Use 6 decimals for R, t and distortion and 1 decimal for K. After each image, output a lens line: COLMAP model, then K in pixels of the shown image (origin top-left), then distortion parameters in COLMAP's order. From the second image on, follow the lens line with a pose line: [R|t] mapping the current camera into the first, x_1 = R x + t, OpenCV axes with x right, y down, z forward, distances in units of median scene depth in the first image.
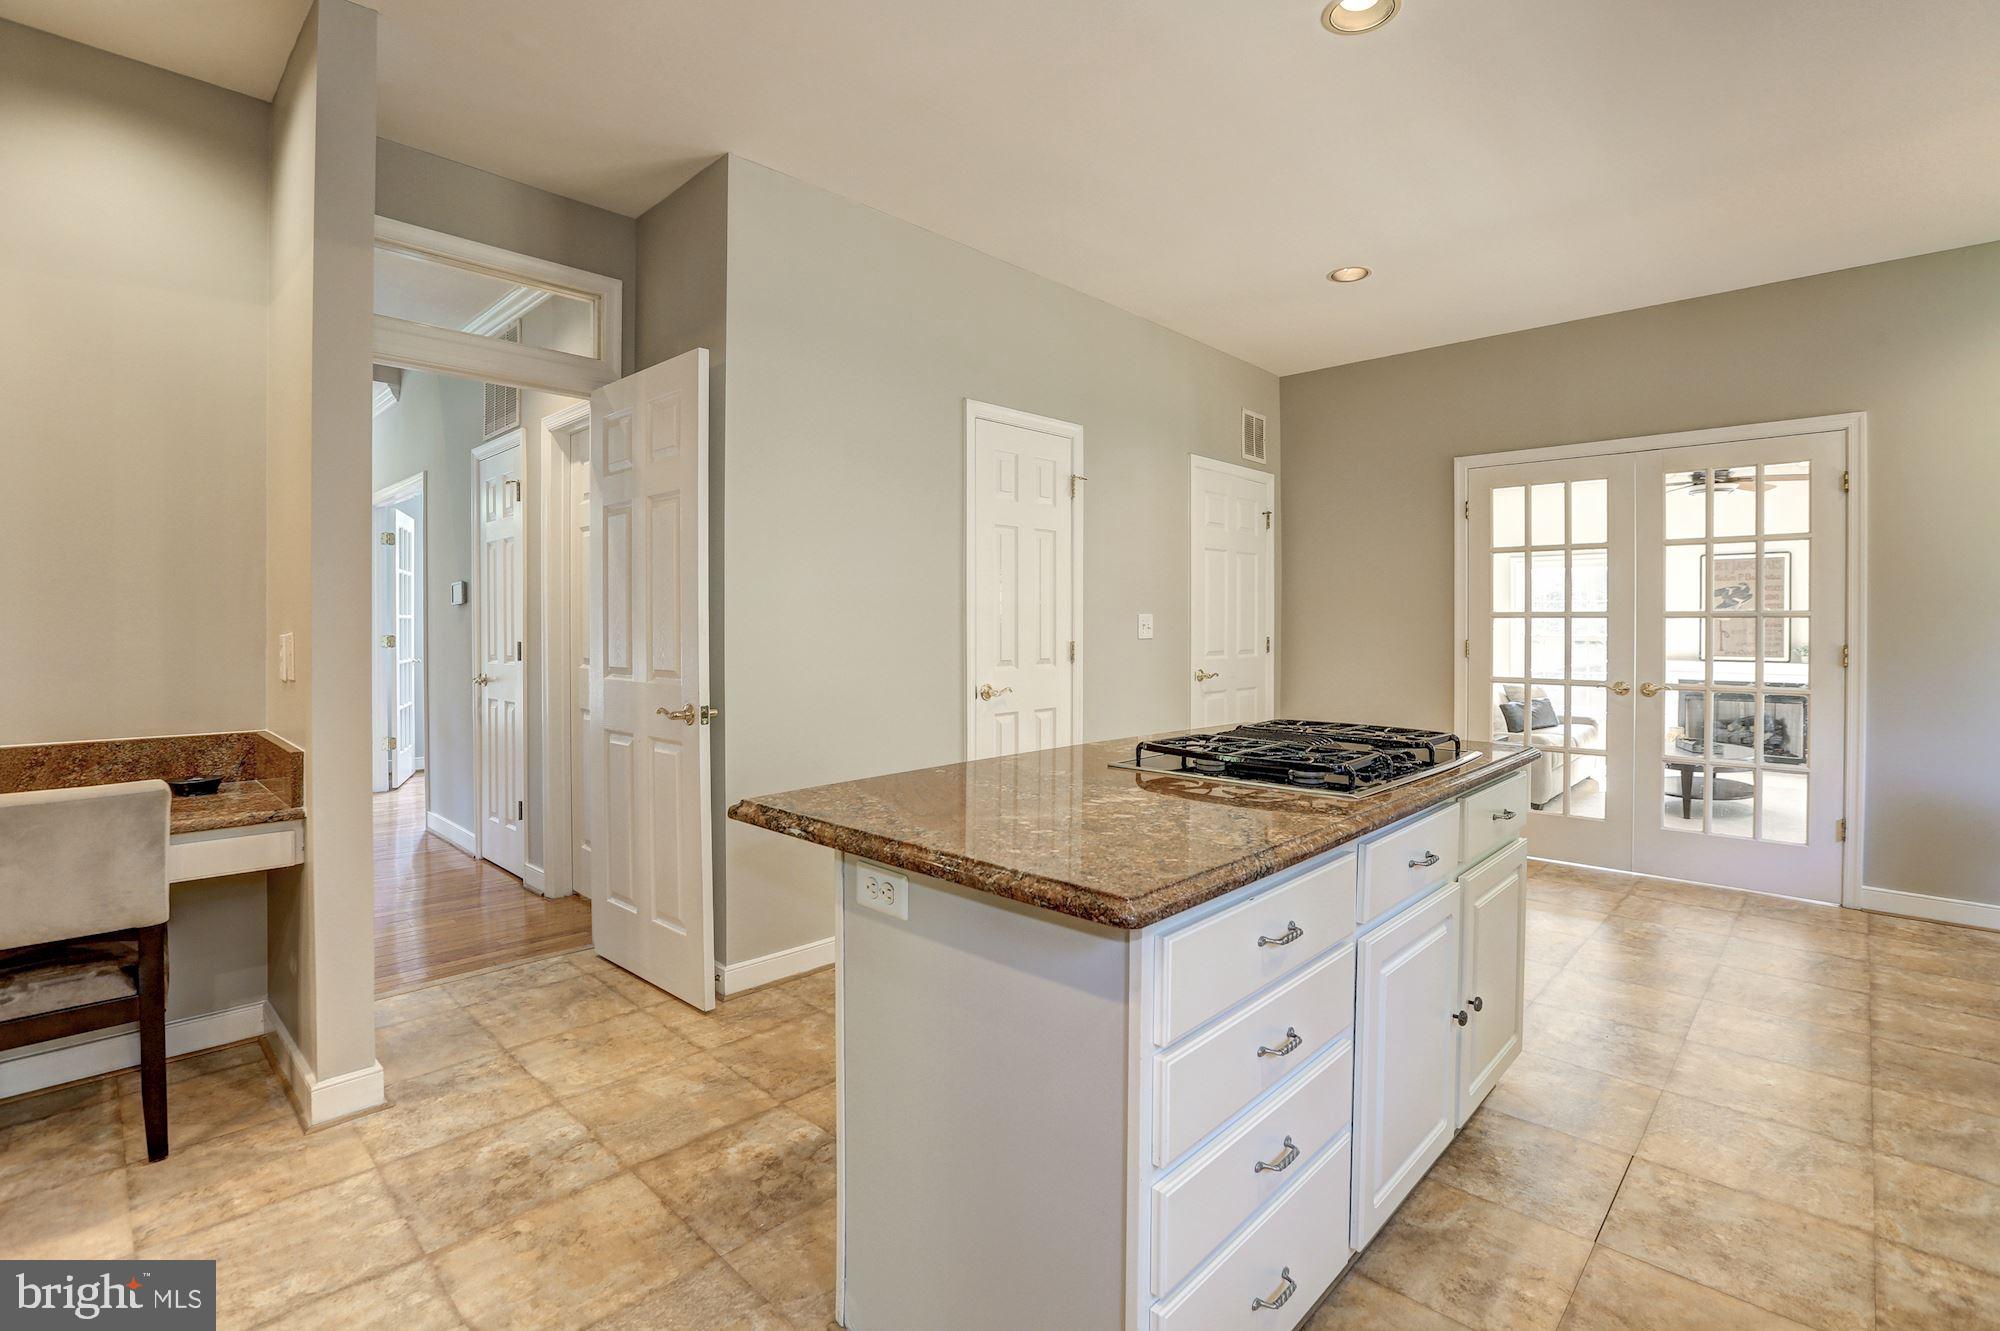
lens RADIAL K [[914.0, 0, 987.8], [0, 914.0, 627.1], [0, 0, 1]] dist [-0.036789, 0.010969]
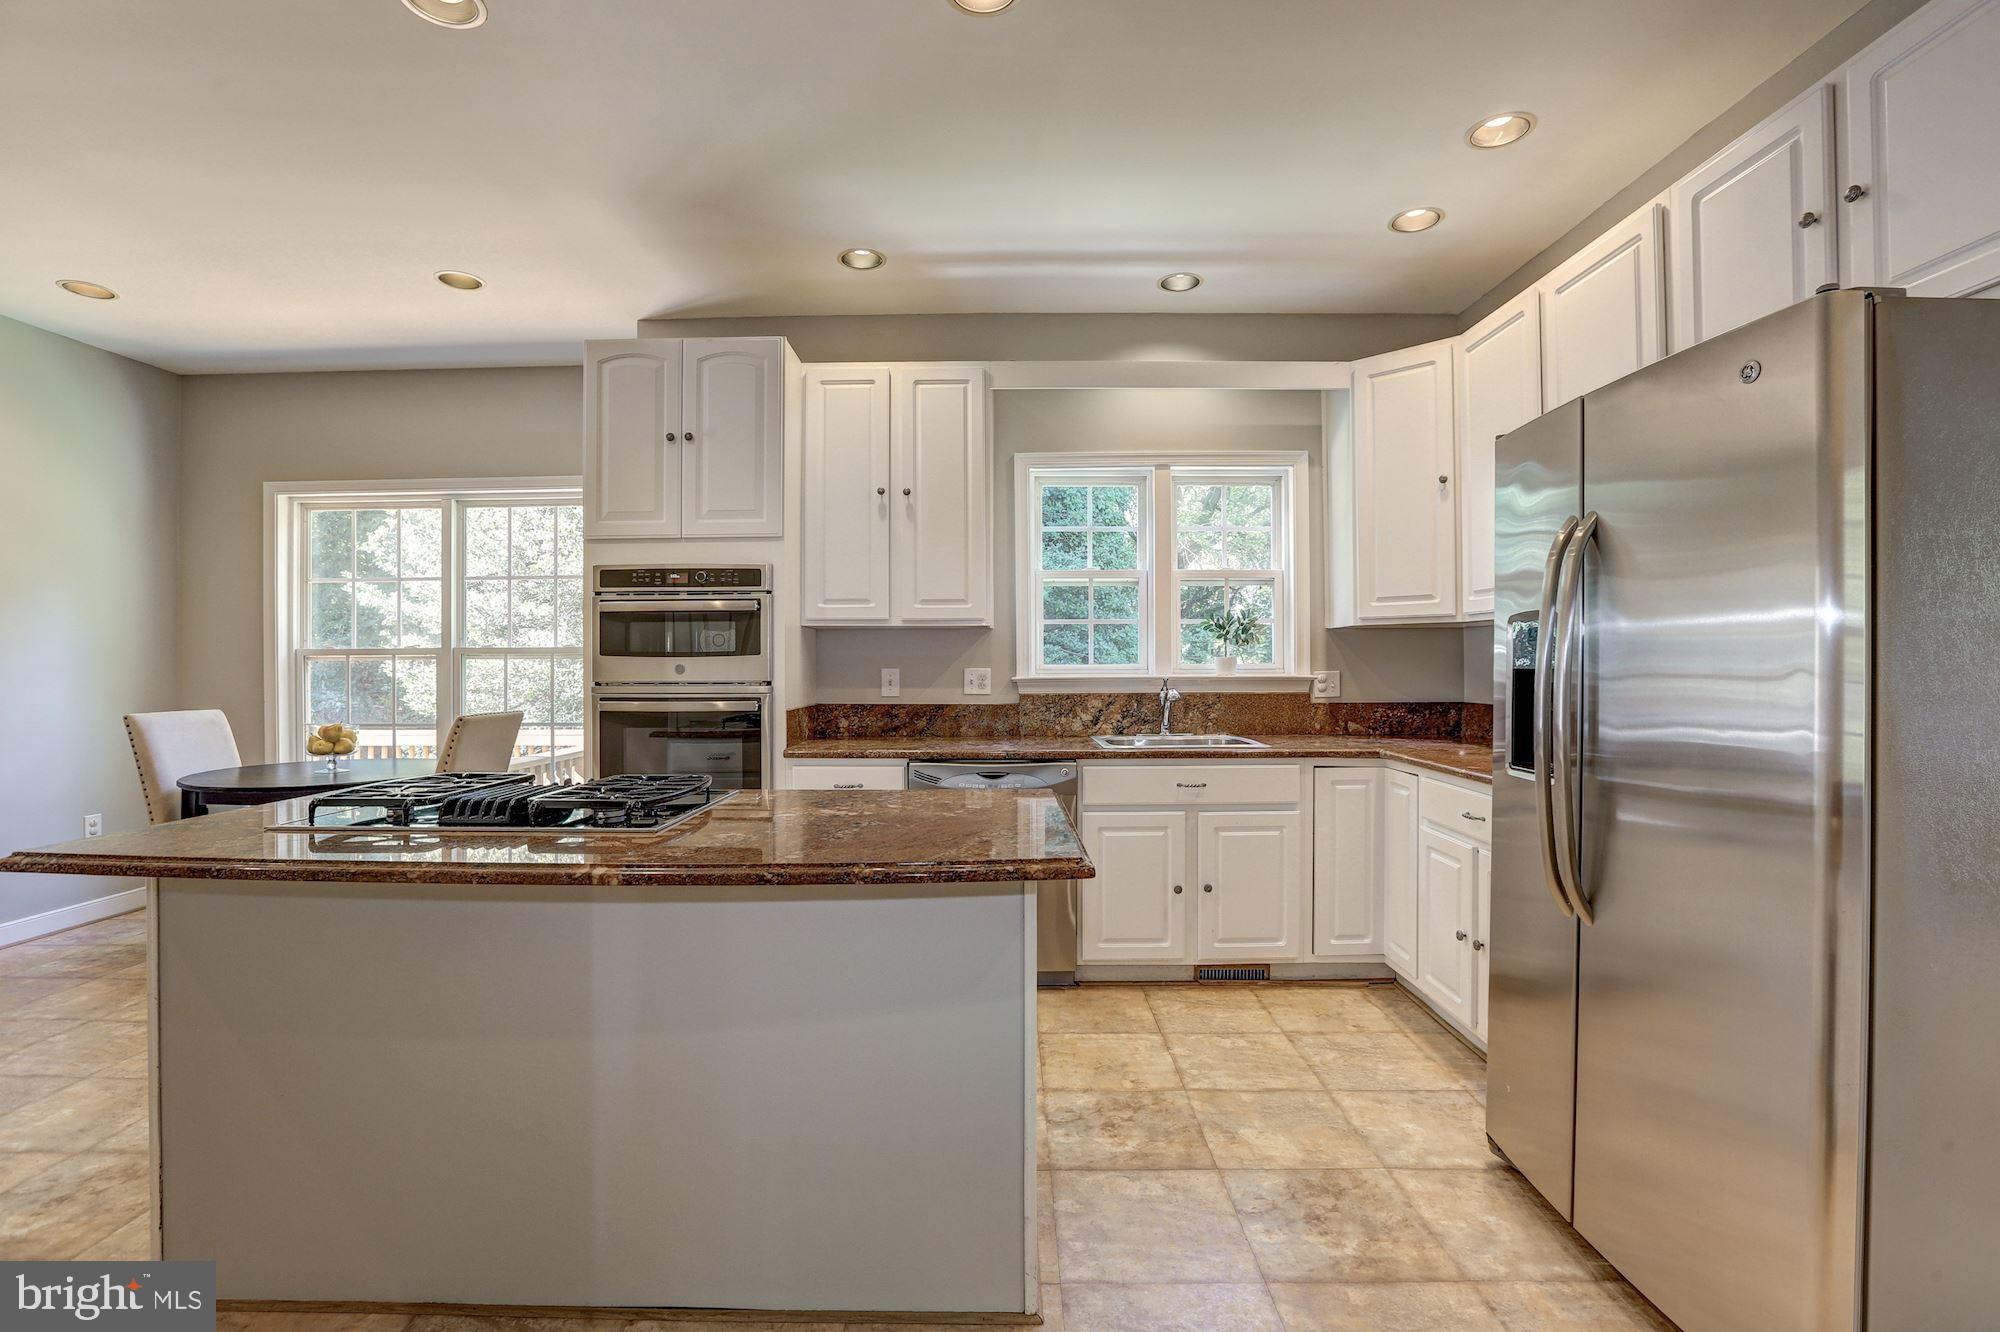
lens RADIAL K [[914.0, 0, 982.8], [0, 914.0, 655.2], [0, 0, 1]] dist [-0.036789, 0.010969]
pose [[-0.671940, 0.003277, 0.740599, -0.388014], [0.005569, 0.999984, 0.000628, -0.005624], [-0.740585, 0.004546, -0.671947, 0.576650]]
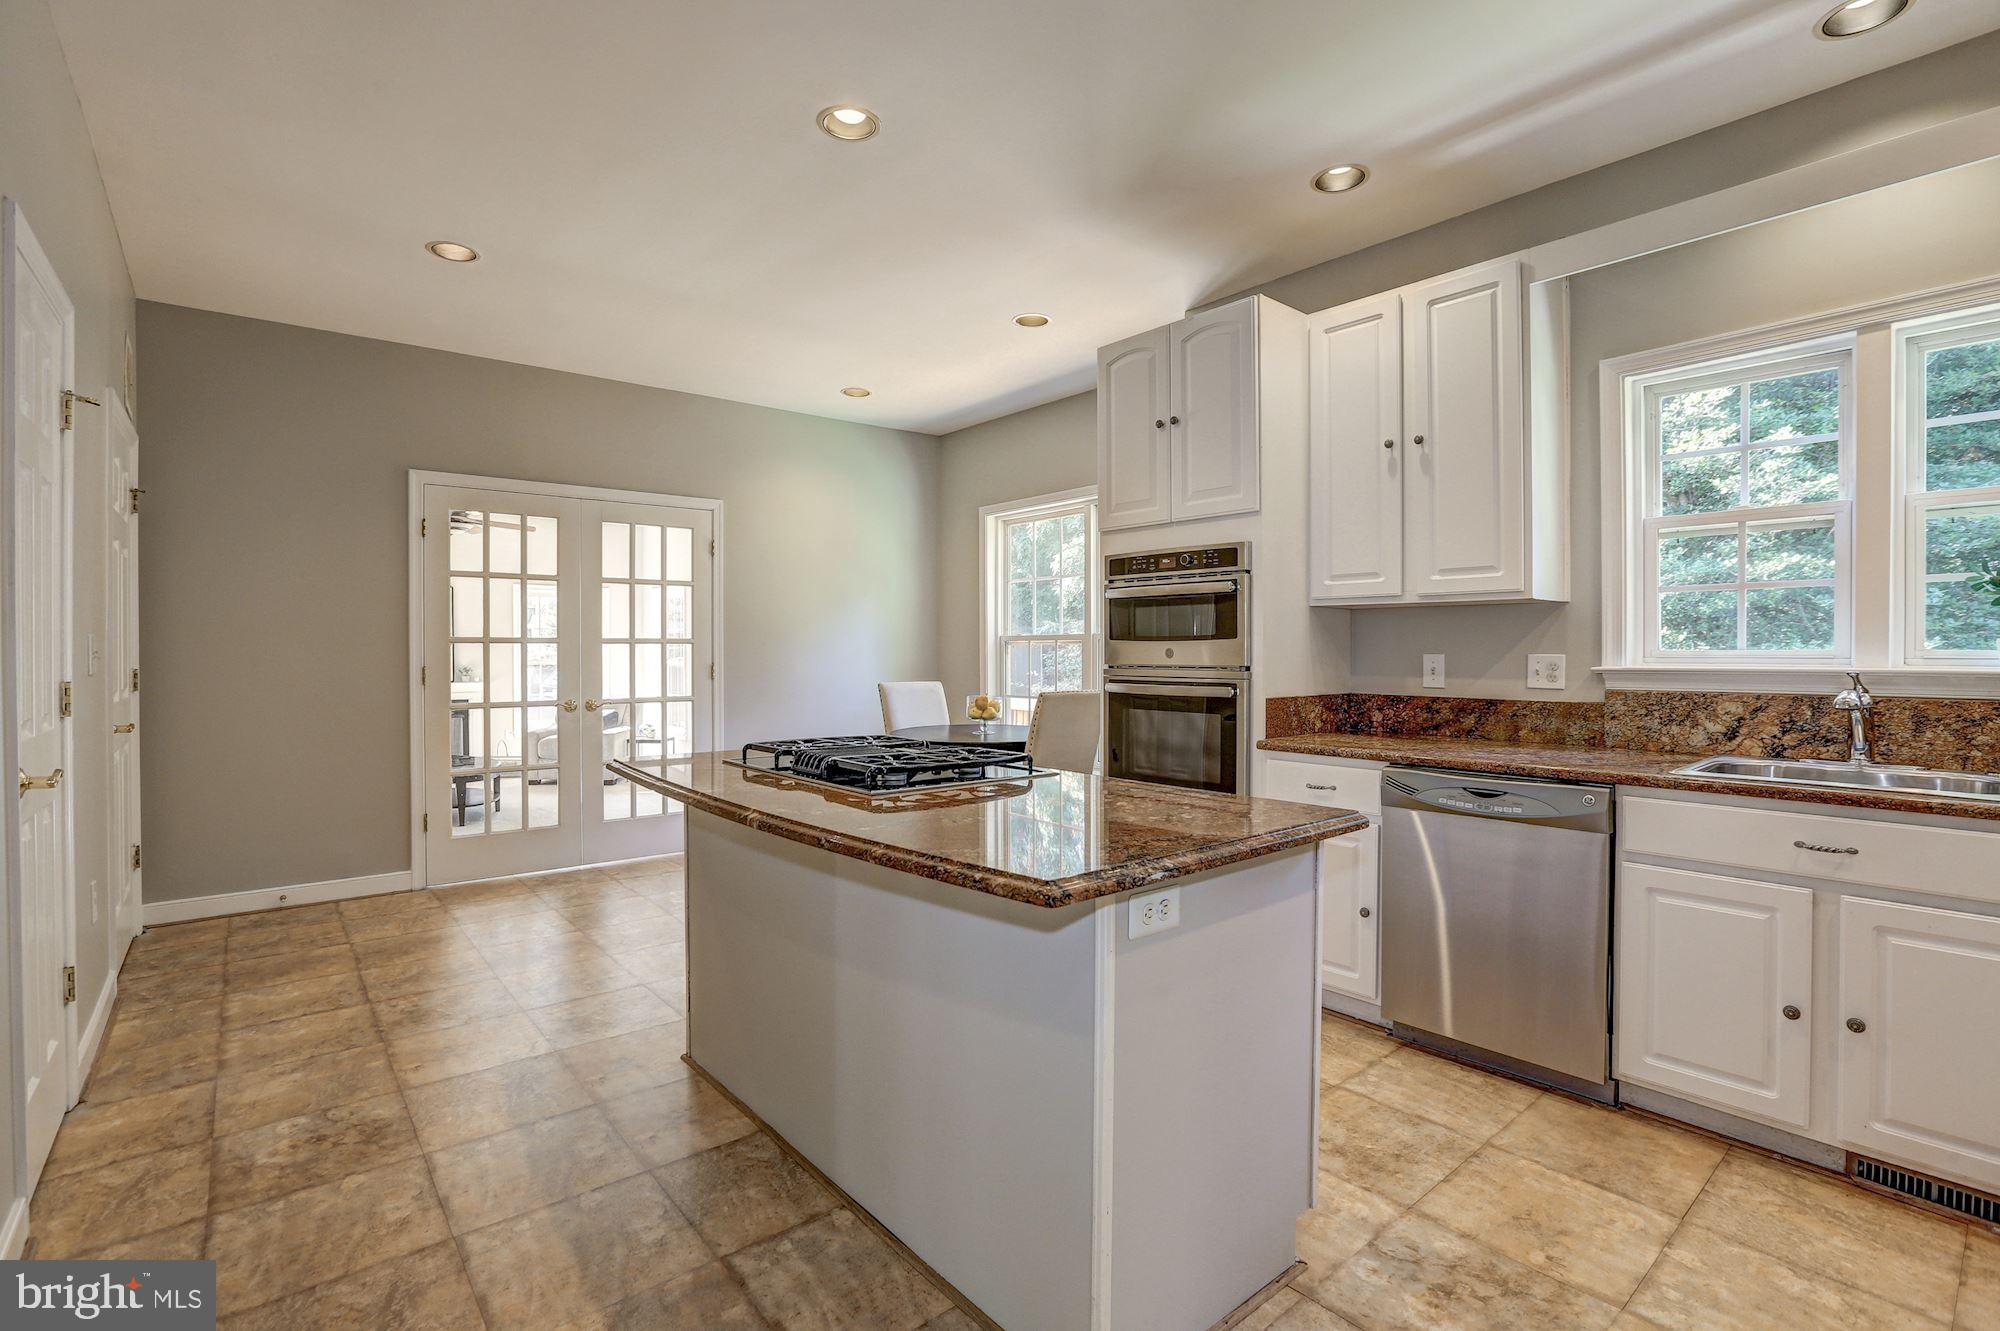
lens RADIAL K [[914.0, 0, 984.6], [0, 914.0, 649.2], [0, 0, 1]] dist [-0.036789, 0.010969]
pose [[0.120926, -0.004813, 0.992650, -0.422522], [0.008362, 0.999958, 0.003830, -0.003267], [-0.992626, 0.007837, 0.120961, 0.398355]]
